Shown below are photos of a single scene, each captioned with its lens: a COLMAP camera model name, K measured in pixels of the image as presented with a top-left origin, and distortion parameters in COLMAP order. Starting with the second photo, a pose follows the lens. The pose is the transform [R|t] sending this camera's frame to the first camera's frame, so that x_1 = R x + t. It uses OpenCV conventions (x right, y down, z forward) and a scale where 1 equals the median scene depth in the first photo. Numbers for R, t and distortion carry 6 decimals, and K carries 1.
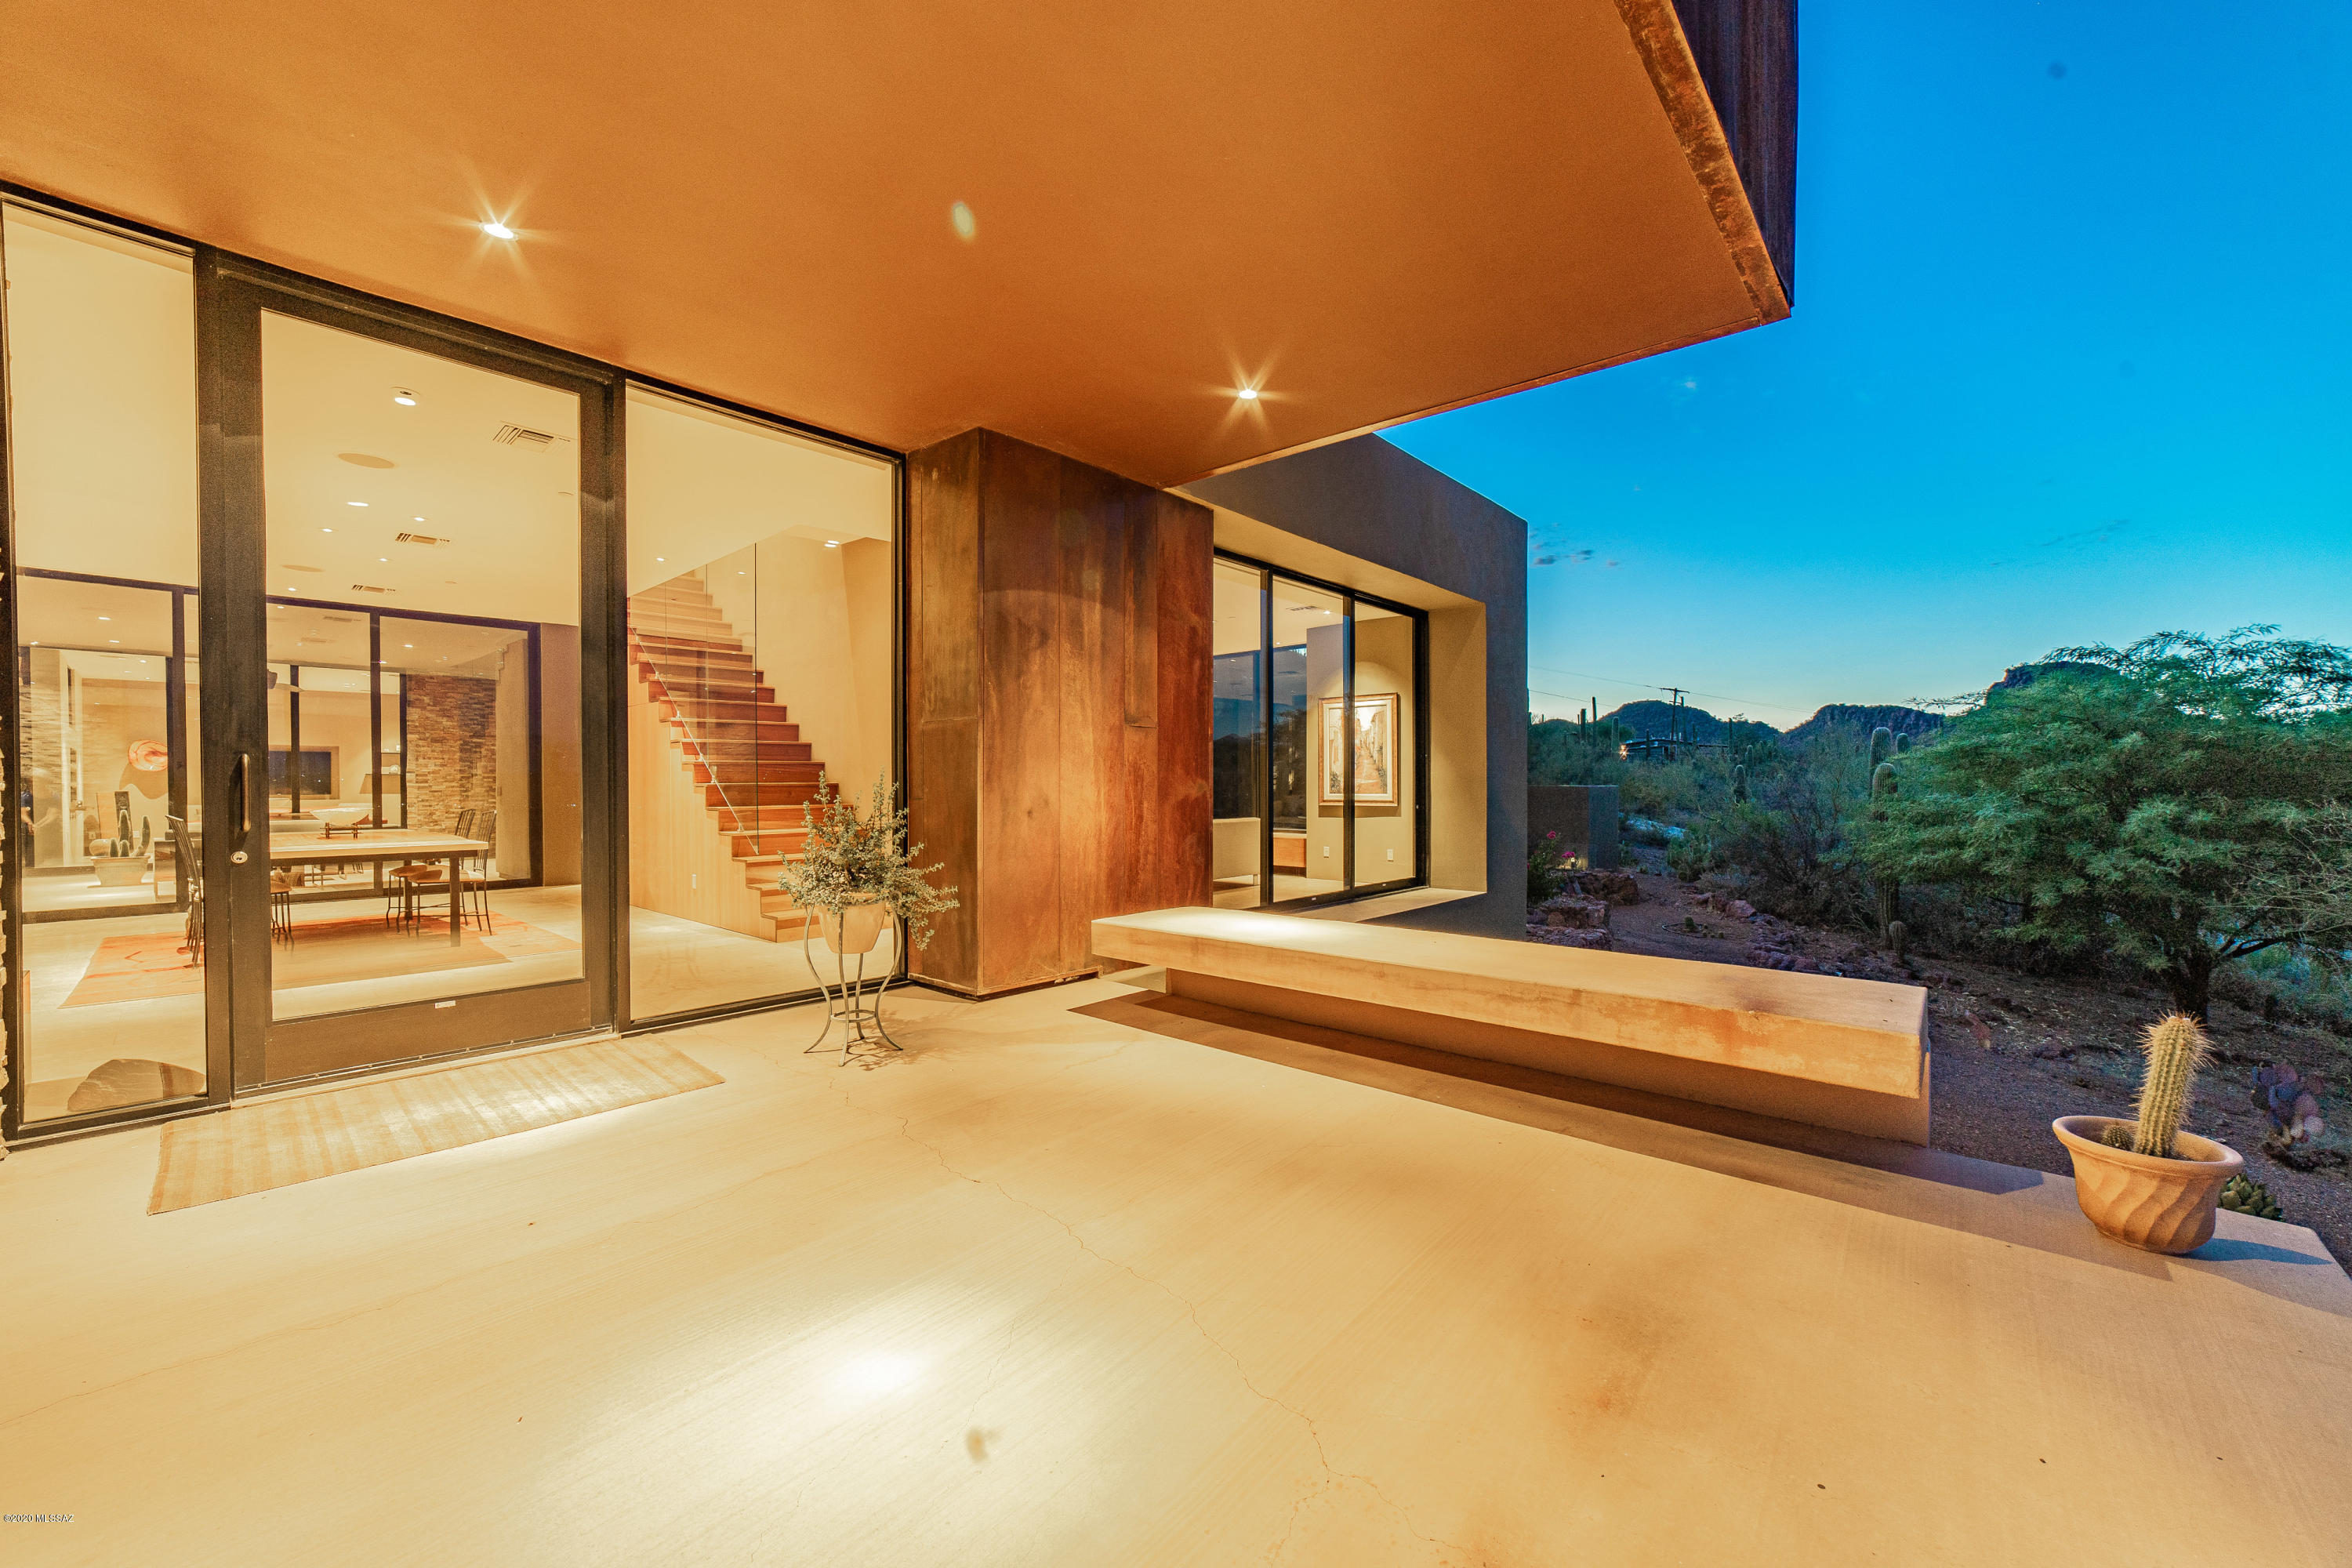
lens RADIAL K [[910.1, 0, 1168.8], [0, 910.1, 782.8], [0, 0, 1]] dist [0.001720, 0.002819]
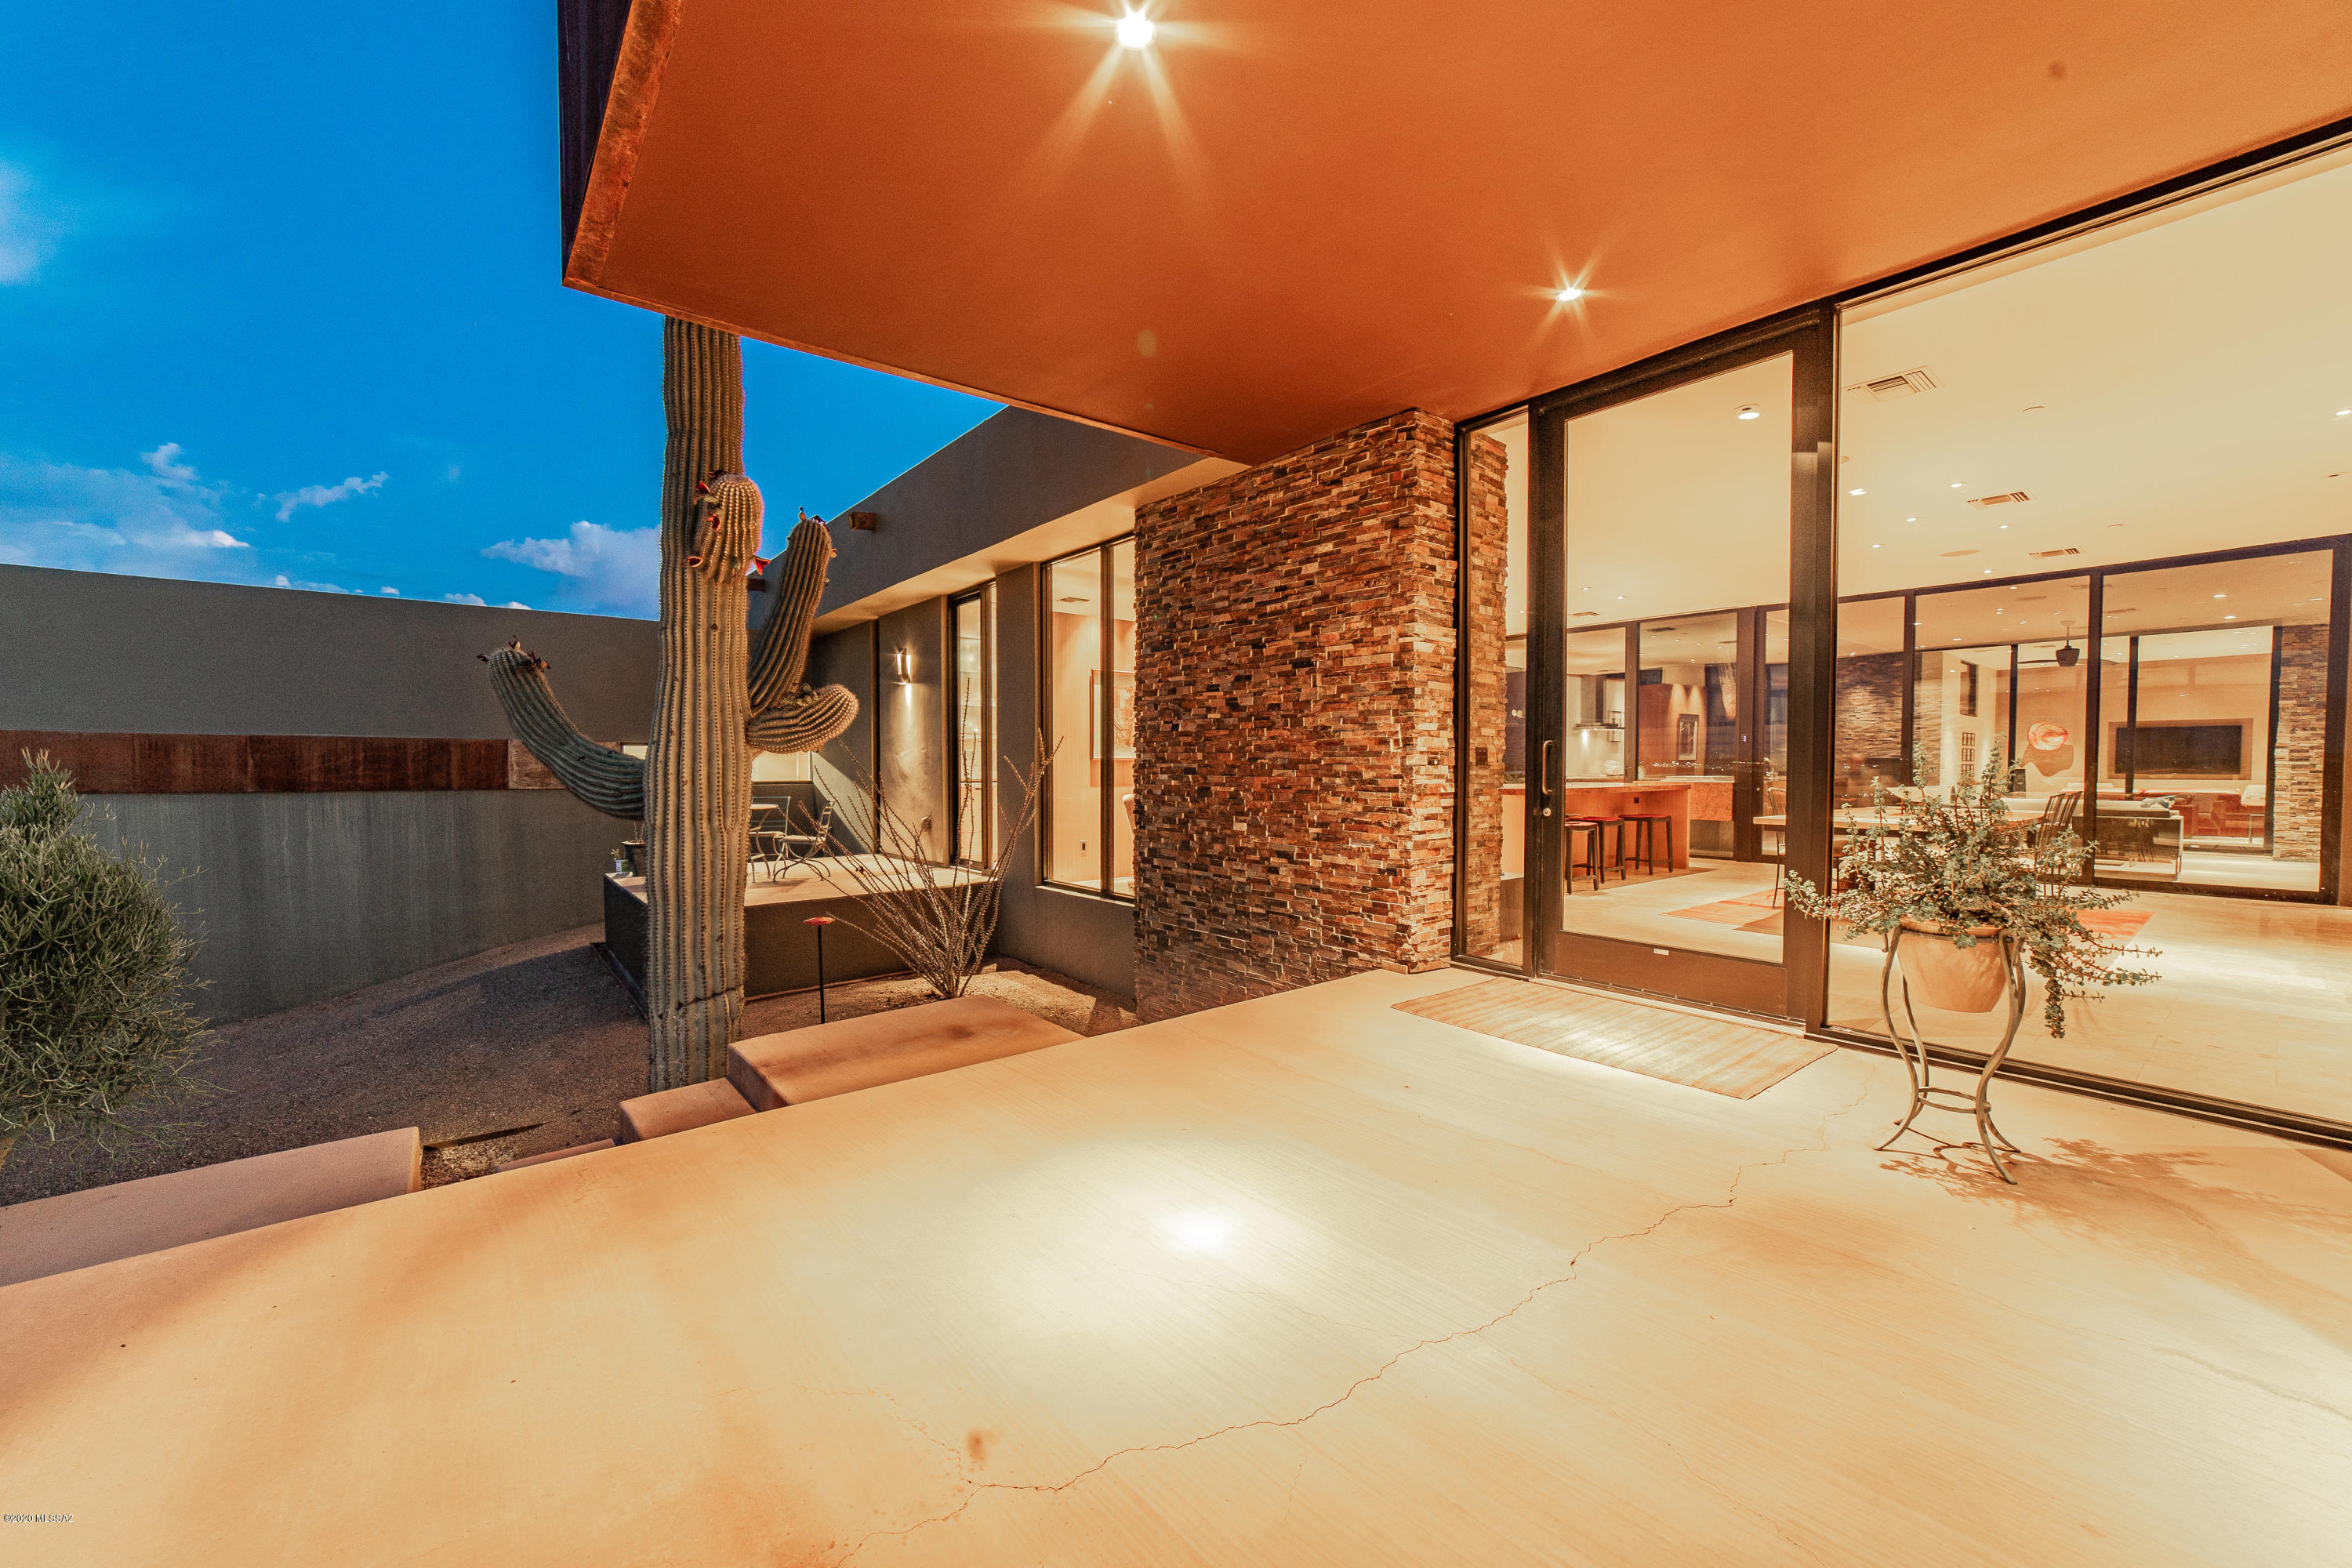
lens RADIAL K [[910.1, 0, 1162.9], [0, 910.1, 787.6], [0, 0, 1]] dist [0.001720, 0.002819]
pose [[-0.146941, 0.028058, -0.988747, 0.447647], [0.000639, 0.999600, 0.028271, 0.001041], [0.989145, 0.003523, -0.146901, 0.554752]]
